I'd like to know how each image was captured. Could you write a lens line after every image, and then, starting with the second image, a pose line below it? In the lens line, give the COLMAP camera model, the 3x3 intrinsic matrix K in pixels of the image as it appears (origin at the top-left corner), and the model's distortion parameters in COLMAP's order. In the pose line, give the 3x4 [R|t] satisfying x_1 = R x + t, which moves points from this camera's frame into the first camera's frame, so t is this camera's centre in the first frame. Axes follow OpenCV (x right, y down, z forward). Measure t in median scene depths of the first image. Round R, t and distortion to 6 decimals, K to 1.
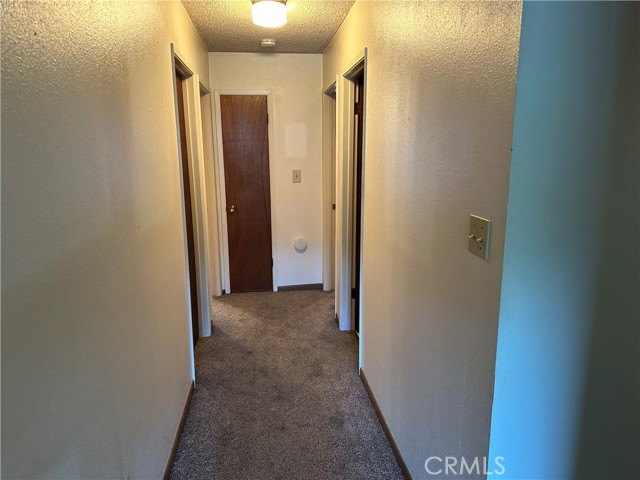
lens RADIAL K [[452.4, 0, 320.9], [0, 452.4, 244.4], [0, 0, 1]] dist [0.075938, -0.002163]
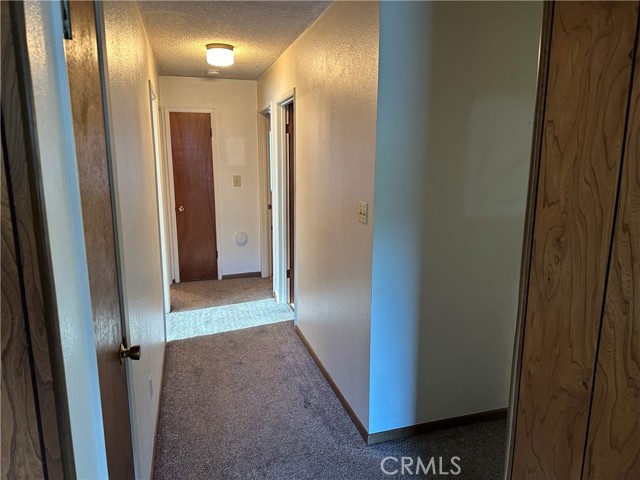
lens RADIAL K [[452.4, 0, 322.2], [0, 452.4, 236.8], [0, 0, 1]] dist [0.075938, -0.002163]
pose [[0.986958, -0.019165, 0.159830, -0.028023], [0.023635, 0.999380, -0.026111, 0.033381], [-0.159231, 0.029548, 0.986799, -0.211453]]
